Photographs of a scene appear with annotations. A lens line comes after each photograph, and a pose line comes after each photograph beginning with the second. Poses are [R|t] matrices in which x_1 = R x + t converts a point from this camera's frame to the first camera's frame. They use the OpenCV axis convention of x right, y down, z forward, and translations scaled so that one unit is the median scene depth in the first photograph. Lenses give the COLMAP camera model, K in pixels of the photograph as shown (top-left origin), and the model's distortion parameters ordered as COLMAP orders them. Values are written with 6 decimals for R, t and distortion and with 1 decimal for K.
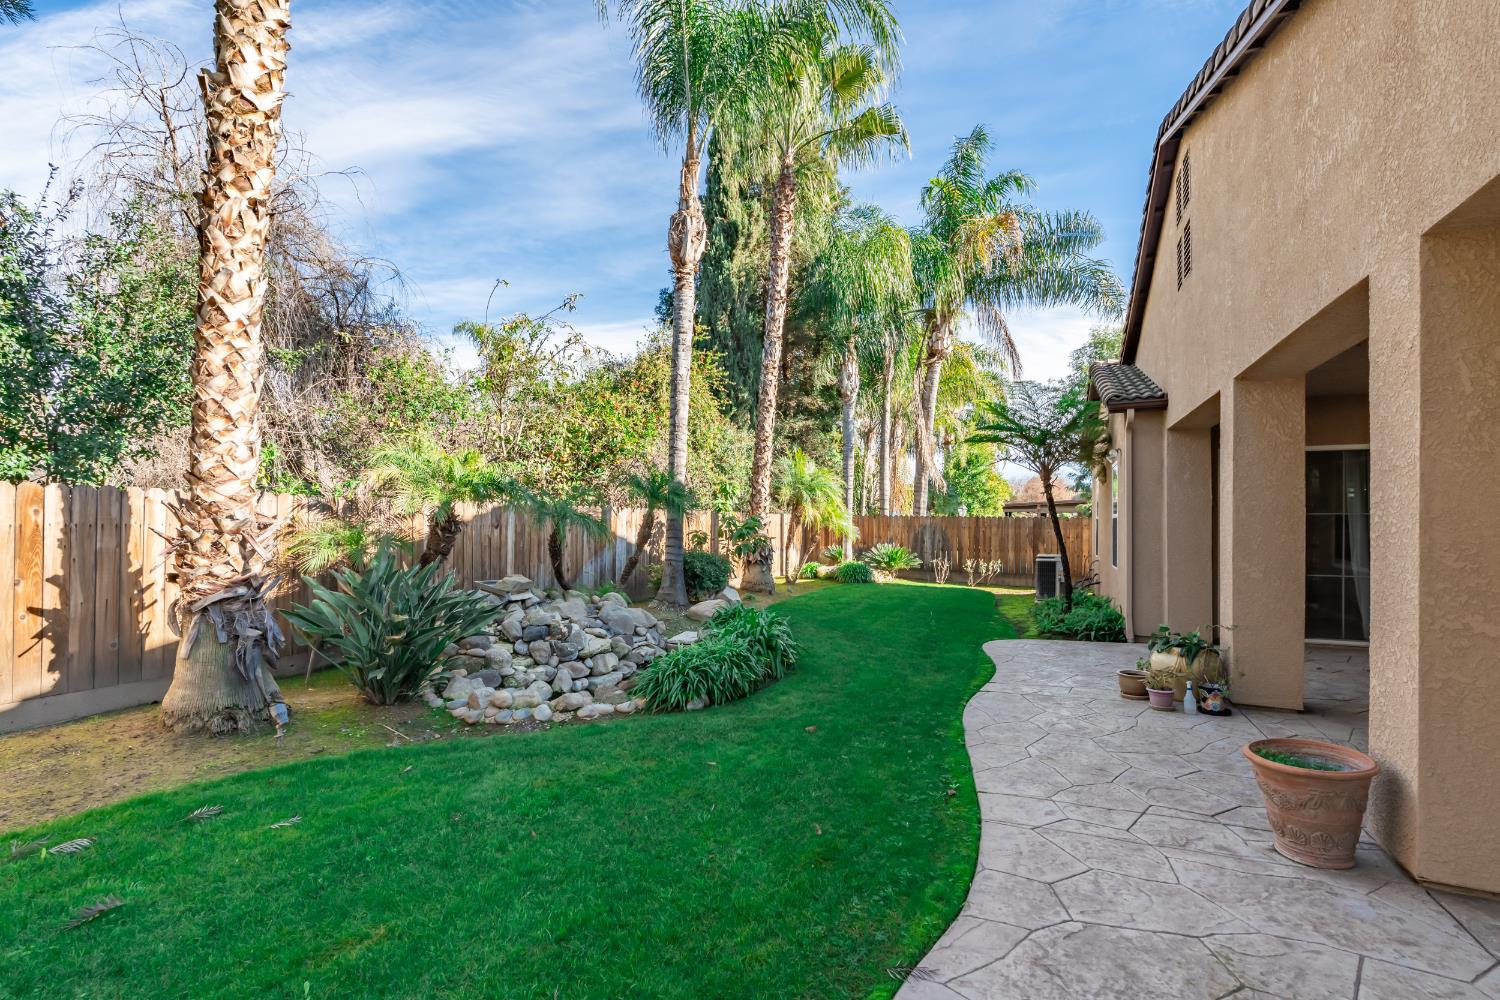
lens RADIAL K [[638.3, 0, 742.3], [0, 638.3, 514.5], [0, 0, 1]] dist [-0.002245, -0.000151]
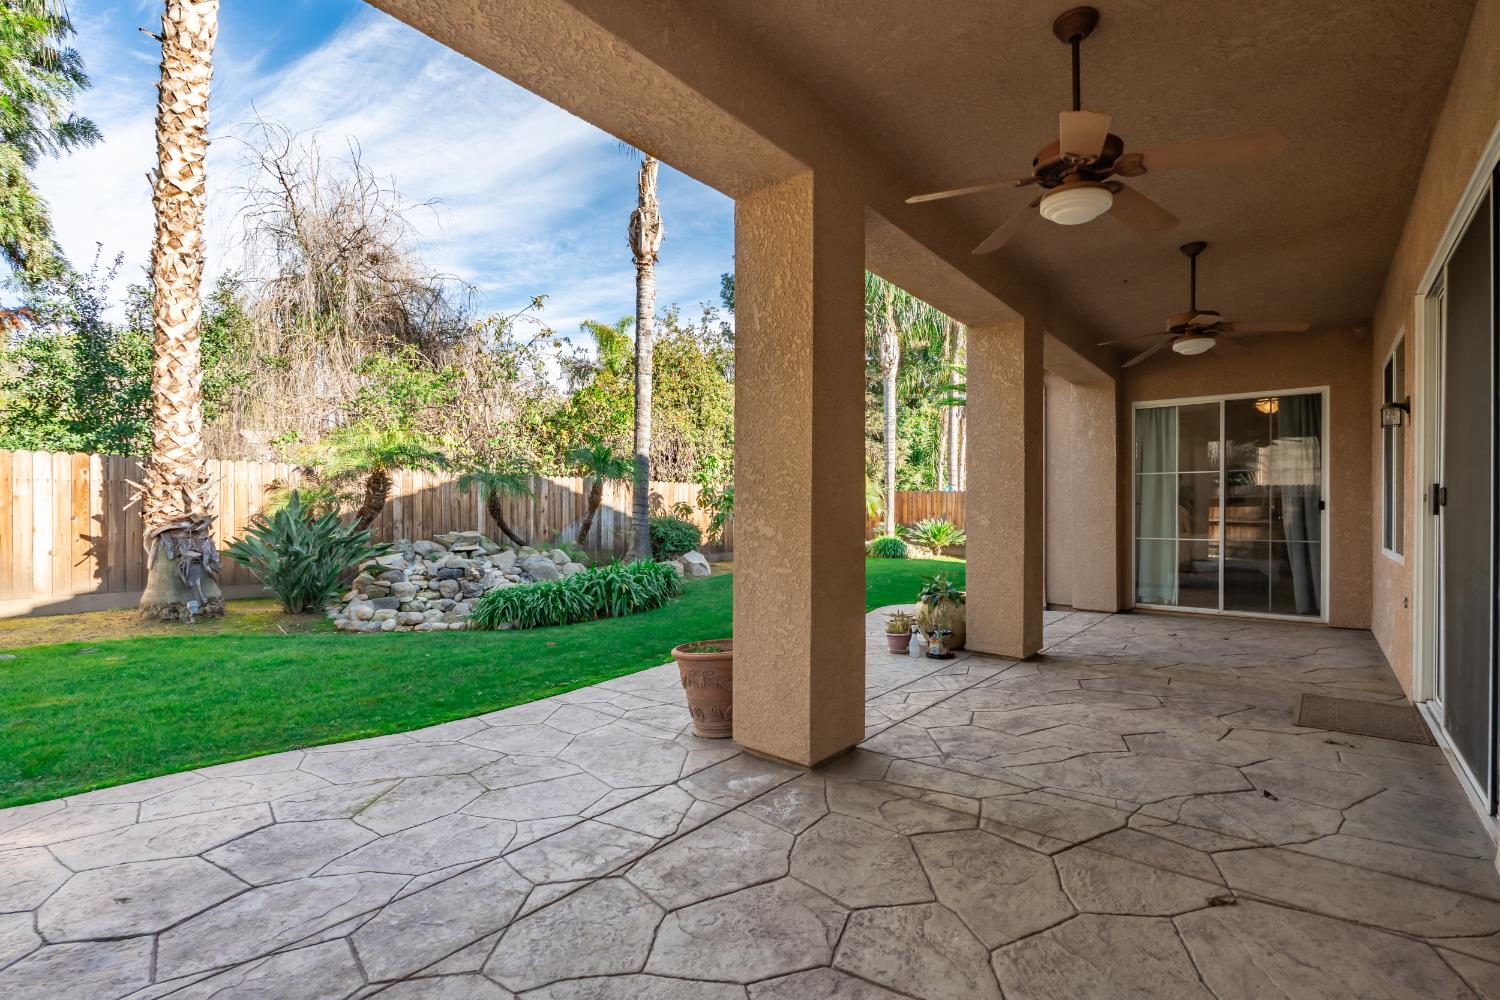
lens RADIAL K [[655.2, 0, 749.8], [0, 655.2, 507.0], [0, 0, 1]] dist [0.000971, -0.000836]
pose [[0.965543, -0.001005, -0.260243, 0.569009], [0.003067, 0.999967, 0.007516, 0.048876], [0.260227, -0.008055, 0.965514, -0.070620]]
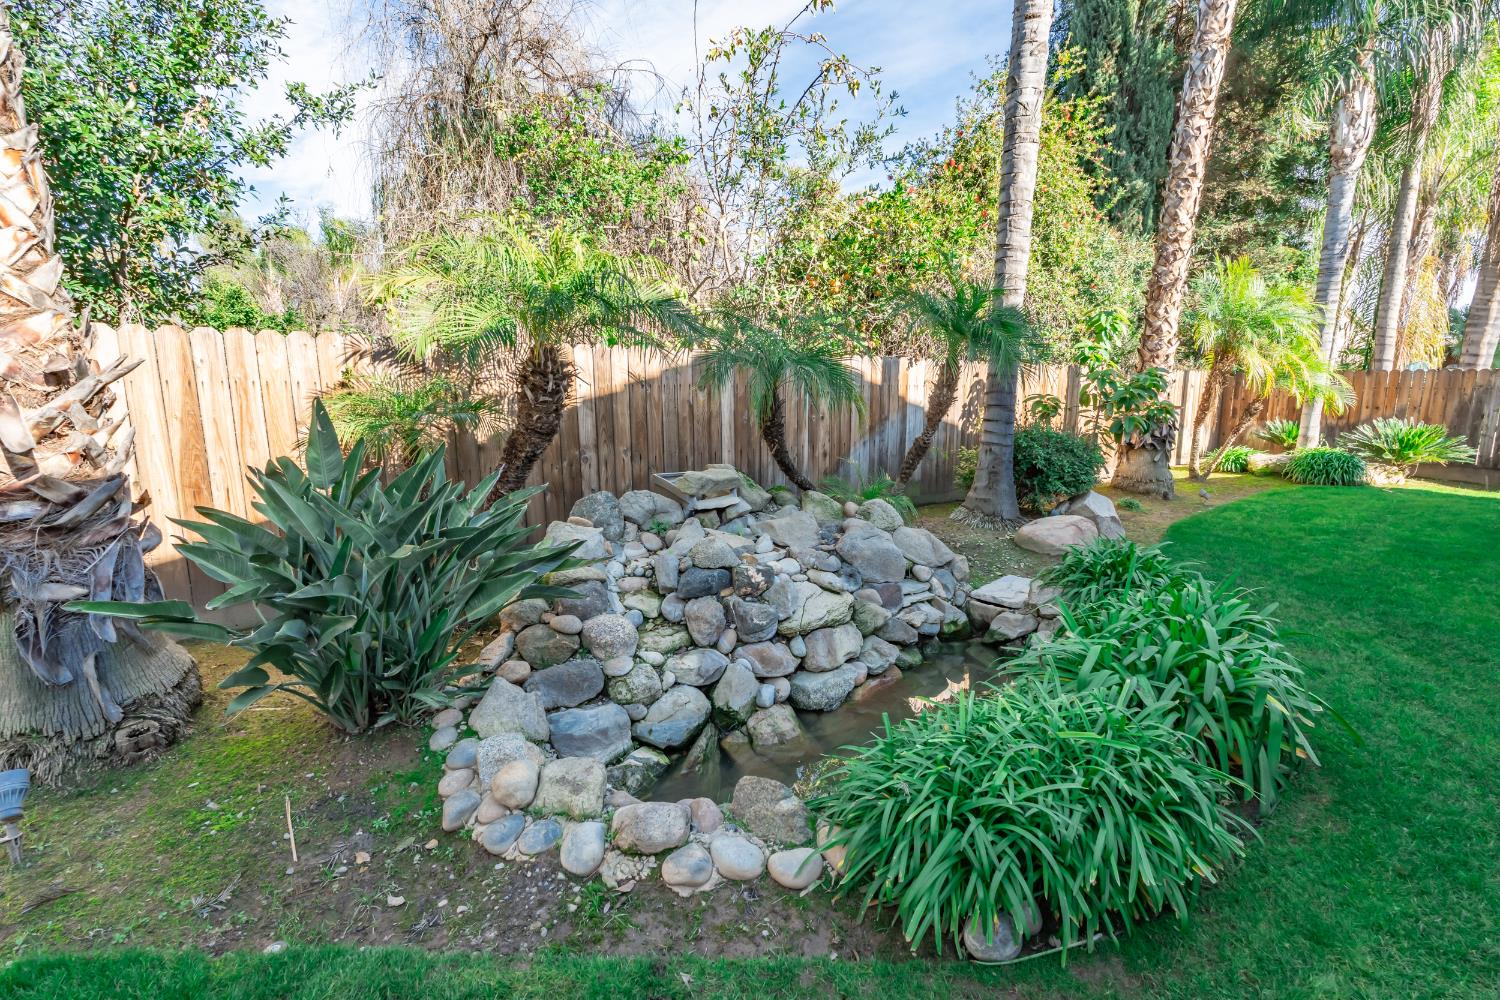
lens RADIAL K [[634.7, 0, 762.5], [0, 634.7, 486.7], [0, 0, 1]] dist [-0.003508, -0.000375]
pose [[0.883622, 0.062276, -0.464042, -0.034330], [0.013268, 0.987386, 0.157776, 0.021879], [0.468014, -0.145571, 0.871649, 0.569423]]
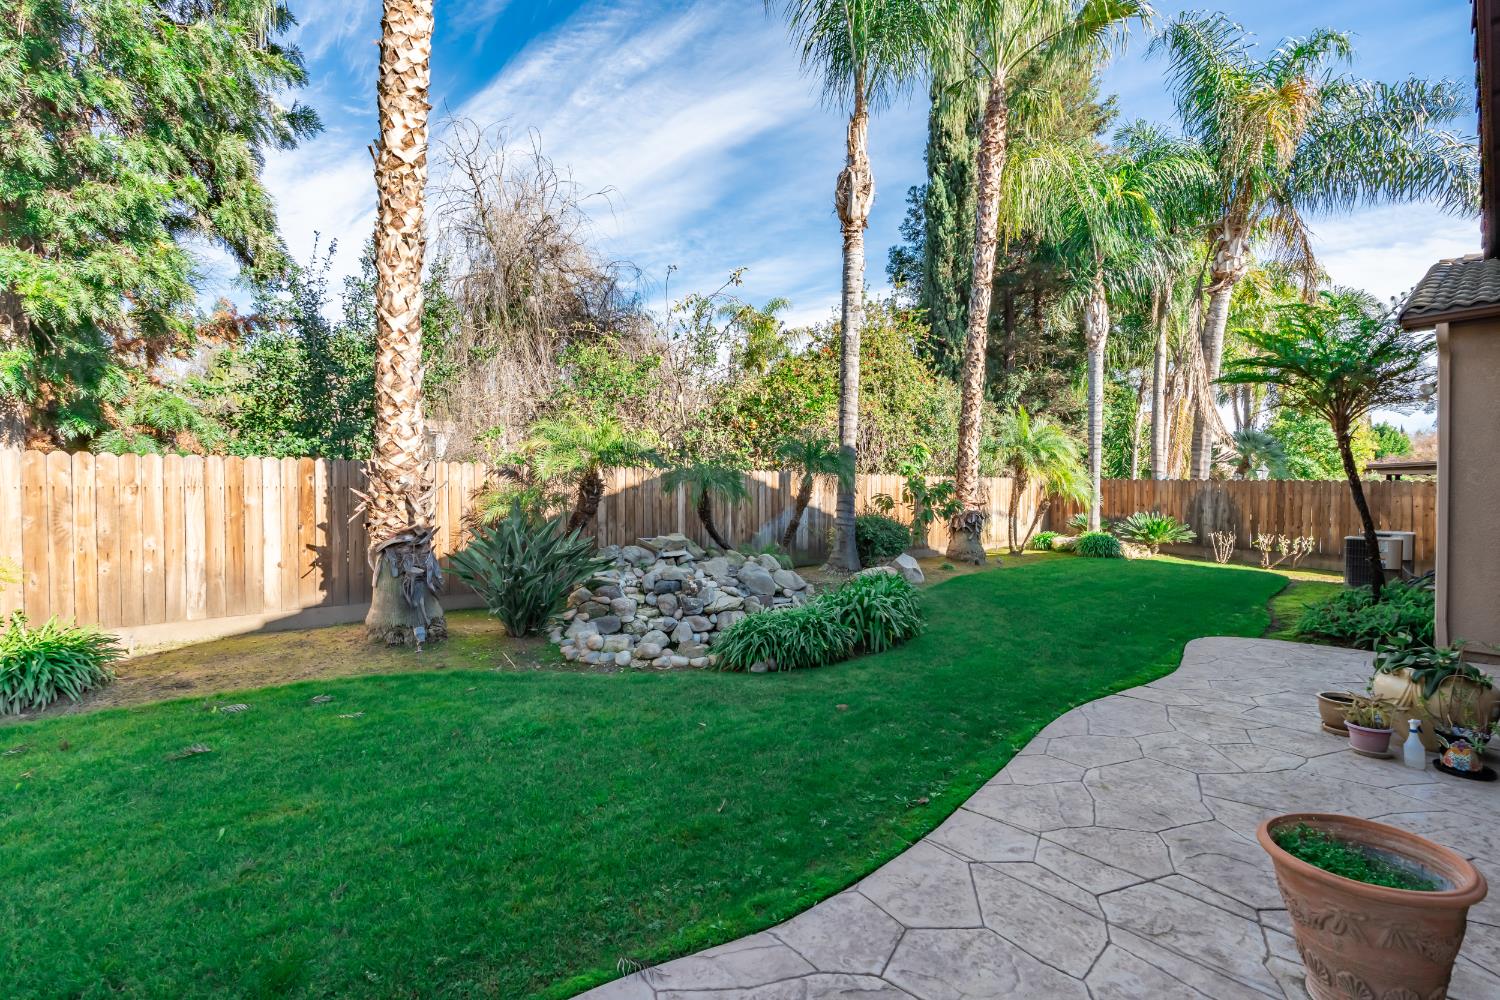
lens RADIAL K [[629.0, 0, 760.2], [0, 629.0, 493.0], [0, 0, 1]] dist [-0.000569, -0.000156]
pose [[0.910854, 0.004270, -0.412706, 0.269536], [0.004201, 0.999799, 0.019615, 0.003746], [0.412707, -0.019600, 0.910653, 0.086190]]
